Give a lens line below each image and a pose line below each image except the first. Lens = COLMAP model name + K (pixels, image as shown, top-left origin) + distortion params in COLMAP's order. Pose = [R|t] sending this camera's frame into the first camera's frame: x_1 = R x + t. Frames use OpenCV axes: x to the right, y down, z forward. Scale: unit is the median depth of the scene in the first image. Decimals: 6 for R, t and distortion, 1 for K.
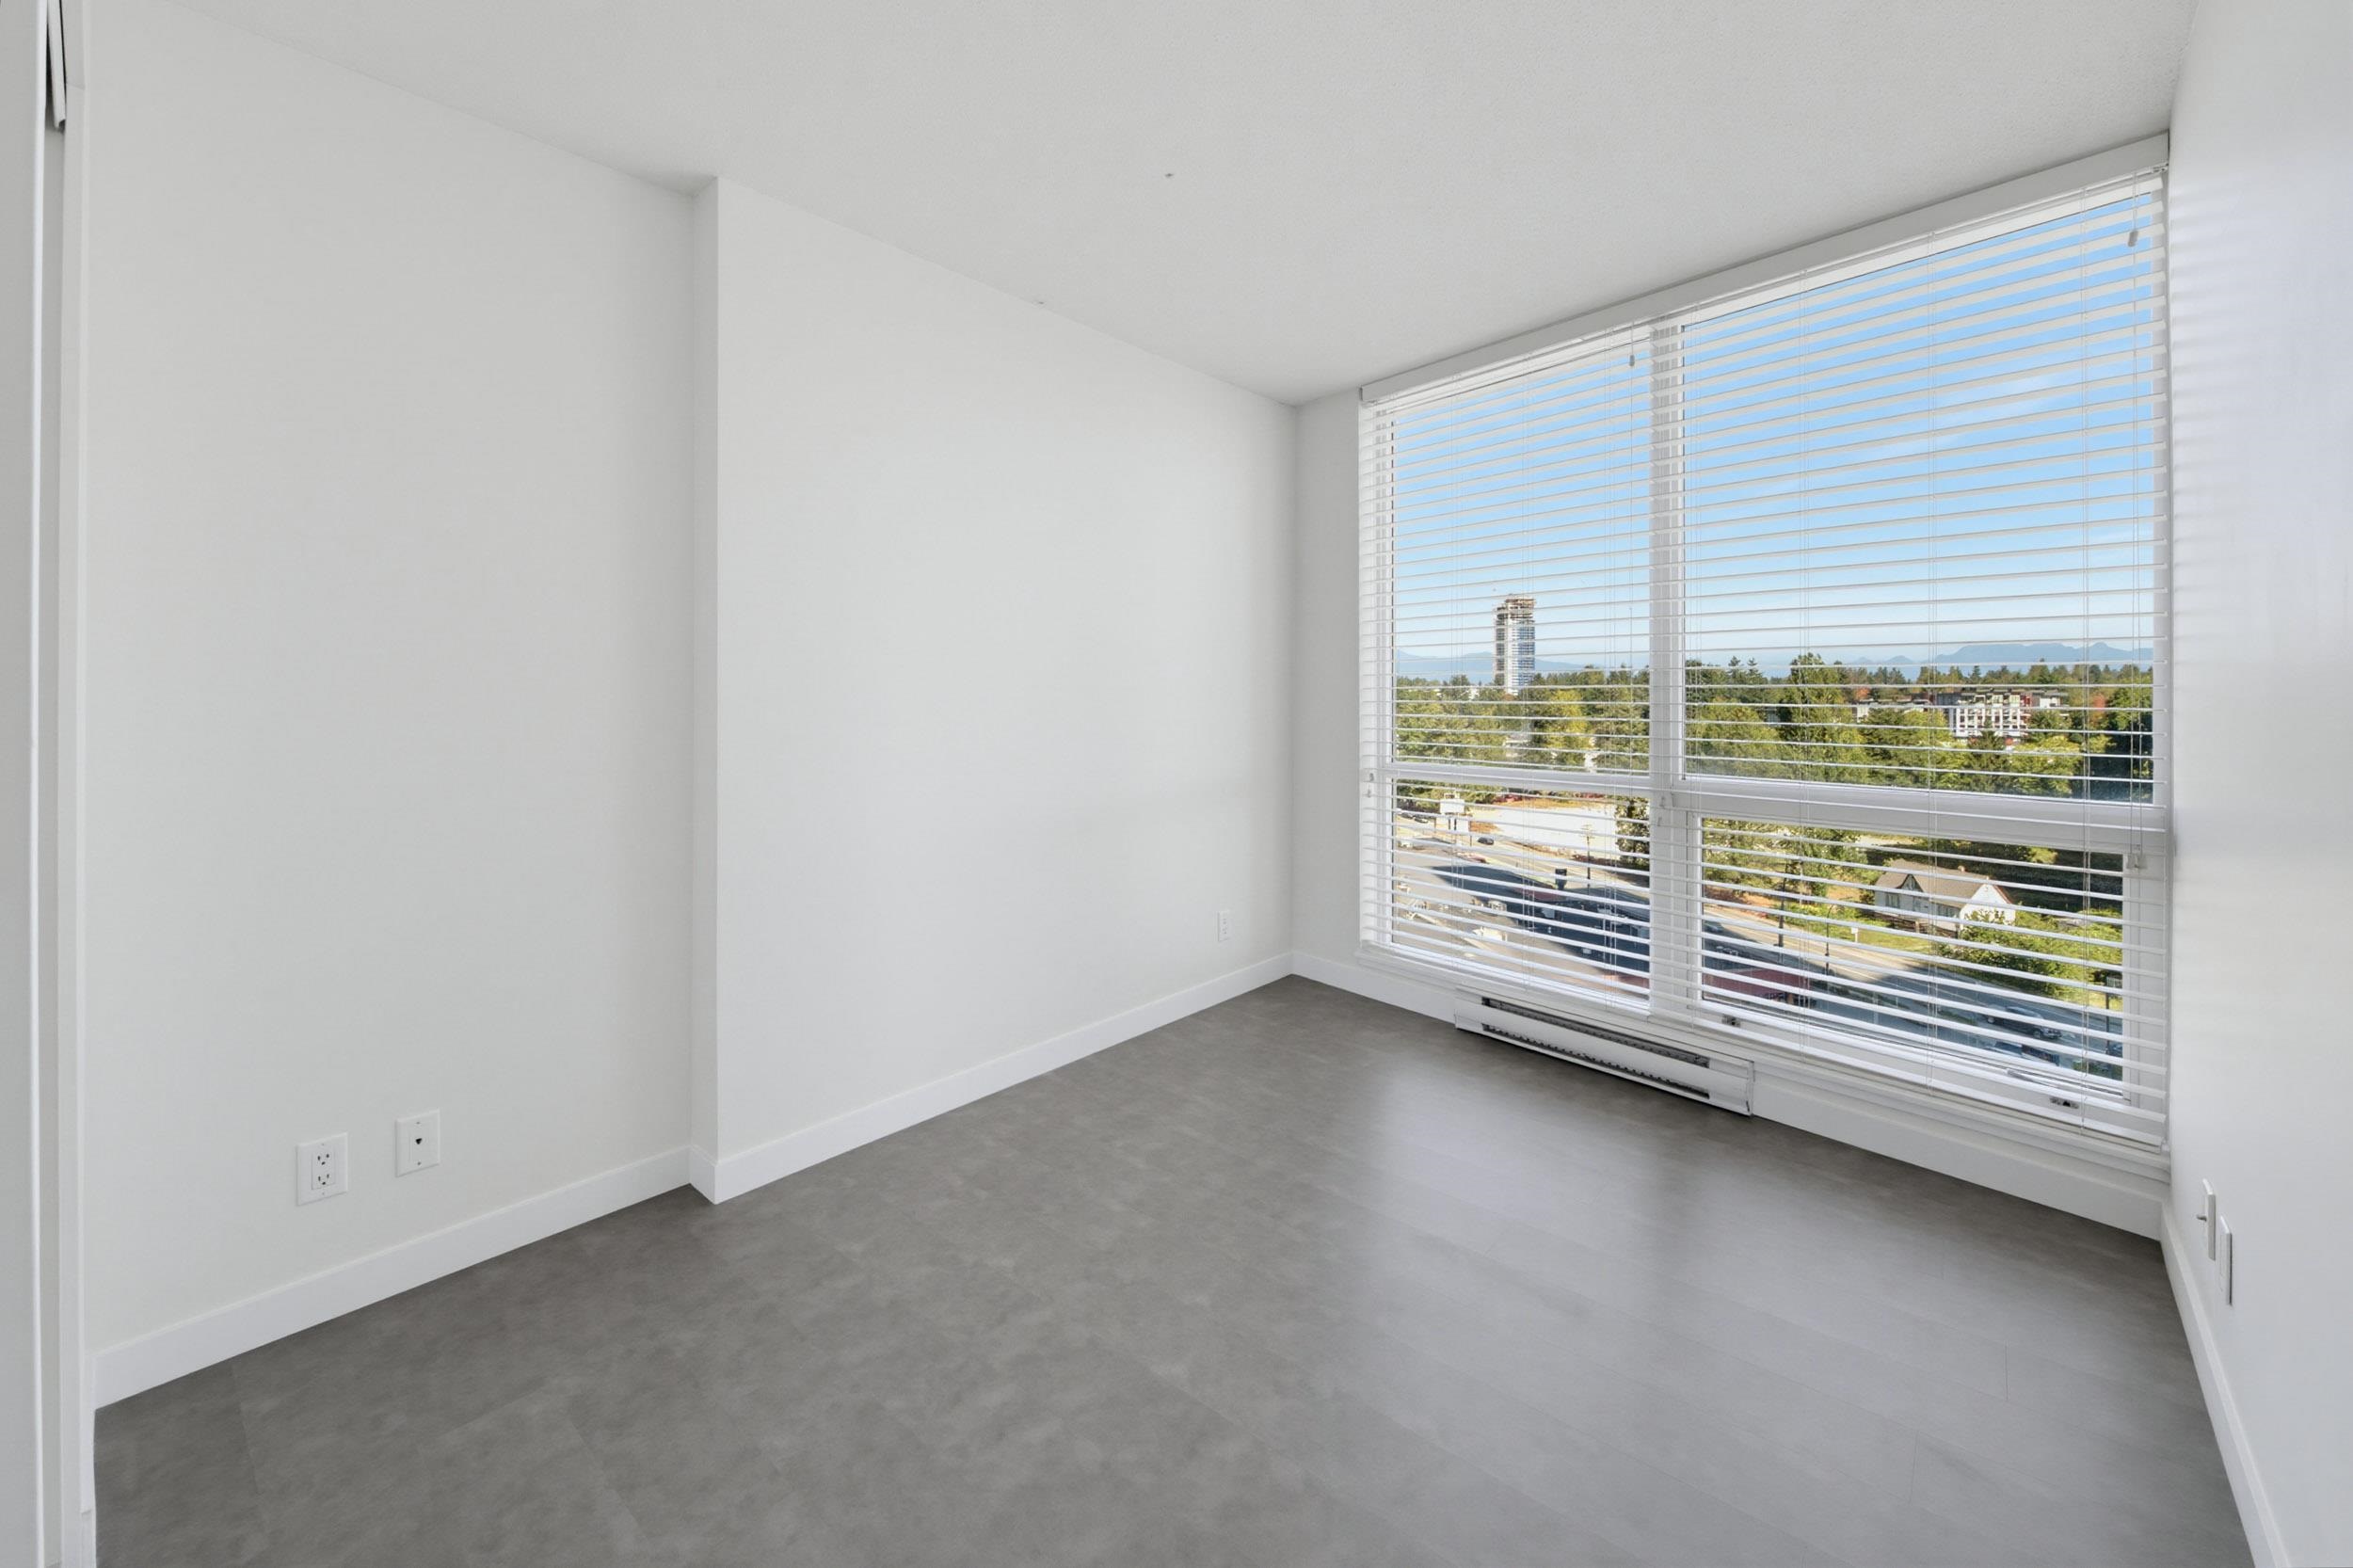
lens RADIAL K [[939.7, 0, 1155.2], [0, 939.7, 708.6], [0, 0, 1]] dist [-0.001120, -0.000233]
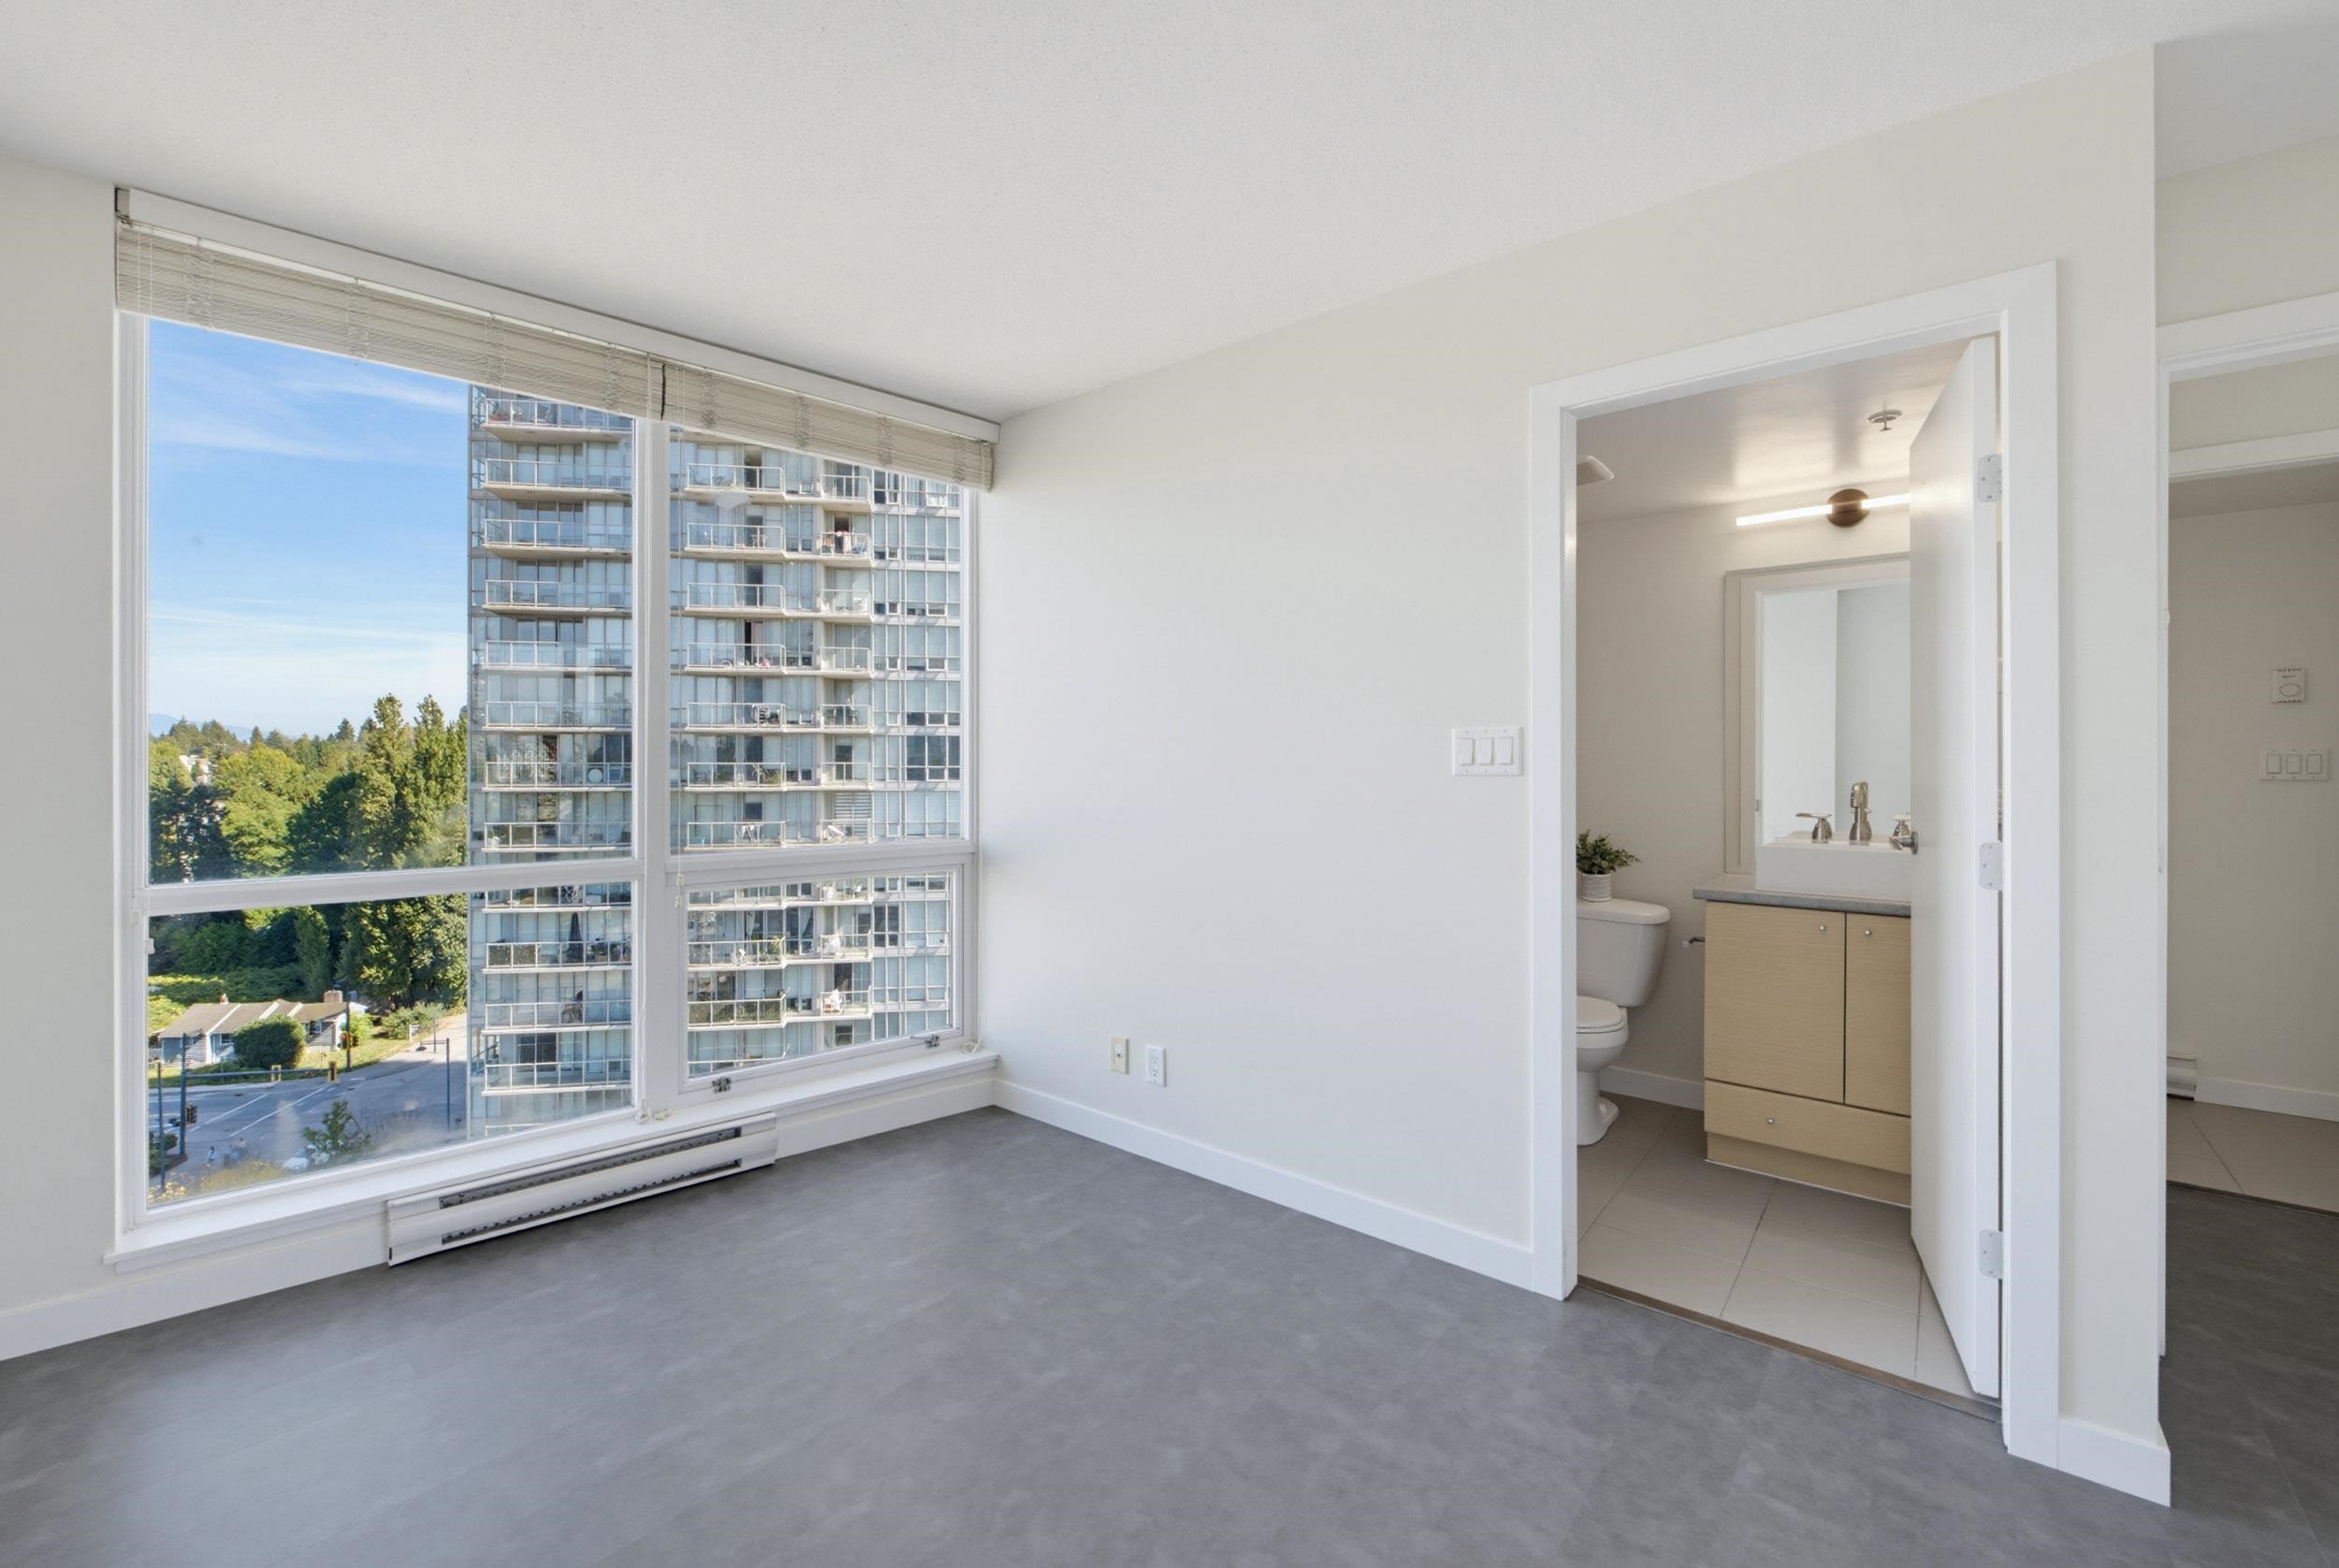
lens RADIAL K [[943.8, 0, 1127.8], [0, 943.8, 760.1], [0, 0, 1]] dist [-0.000190, -0.001021]
pose [[-0.010141, 0.006160, 0.999930, -0.430775], [0.008085, 0.999949, -0.006078, -0.011595], [-0.999916, 0.008022, -0.010190, 0.592085]]
